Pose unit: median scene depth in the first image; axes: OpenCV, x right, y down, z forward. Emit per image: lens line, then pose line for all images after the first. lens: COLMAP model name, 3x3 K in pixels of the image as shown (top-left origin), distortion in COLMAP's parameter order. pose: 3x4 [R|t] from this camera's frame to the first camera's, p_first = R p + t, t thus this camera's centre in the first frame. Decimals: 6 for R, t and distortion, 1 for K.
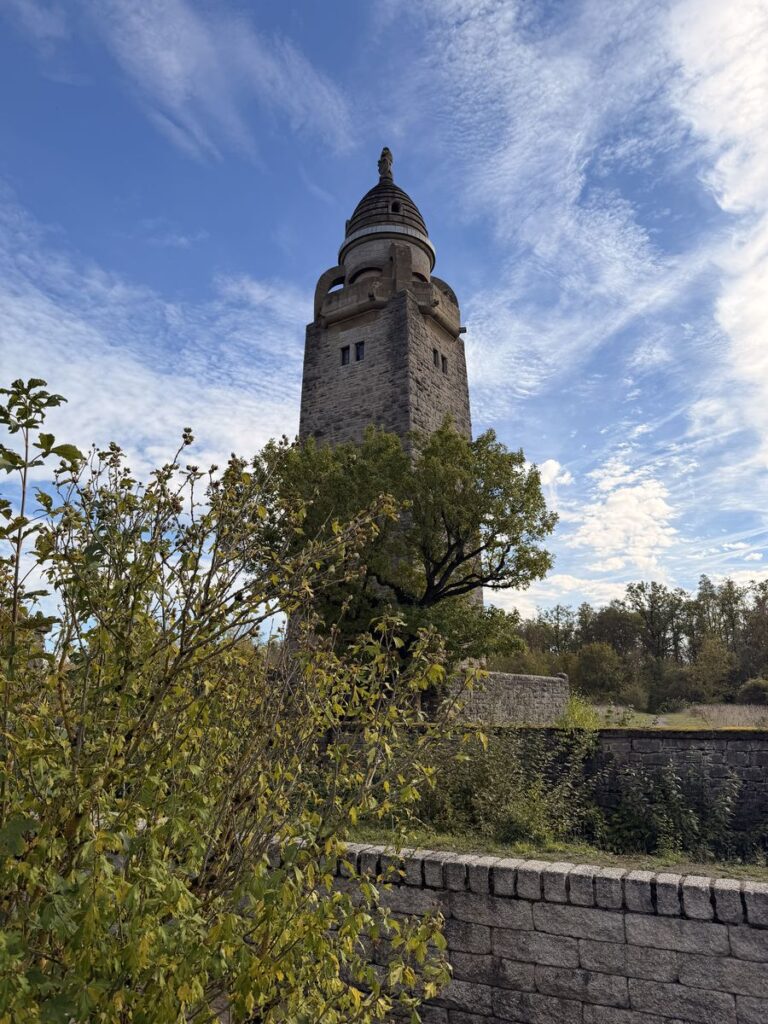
lens RADIAL K [[806.8, 0, 381.8], [0, 806.8, 548.7], [0, 0, 1]] dist [0.181731, -0.497290]
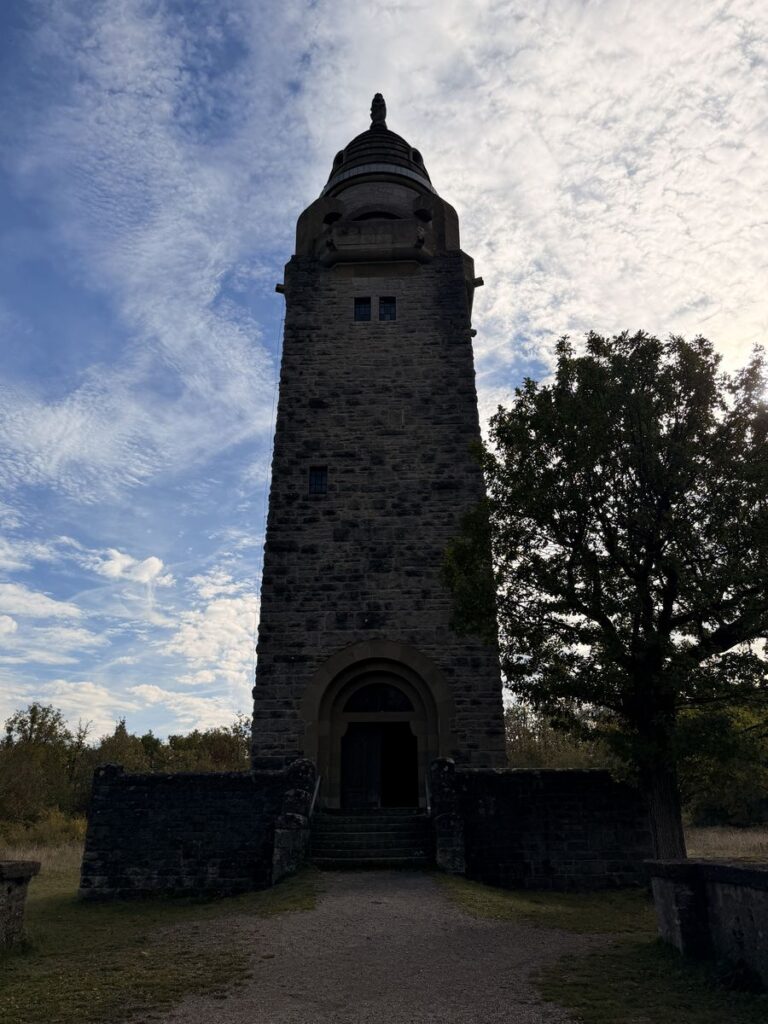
lens RADIAL K [[806.8, 0, 381.8], [0, 806.8, 548.7], [0, 0, 1]] dist [0.181731, -0.497290]
pose [[0.818222, 0.167306, 0.550019, -0.089906], [-0.083323, 0.981127, -0.174489, 0.020640], [-0.568832, 0.096941, 0.816721, 0.100871]]
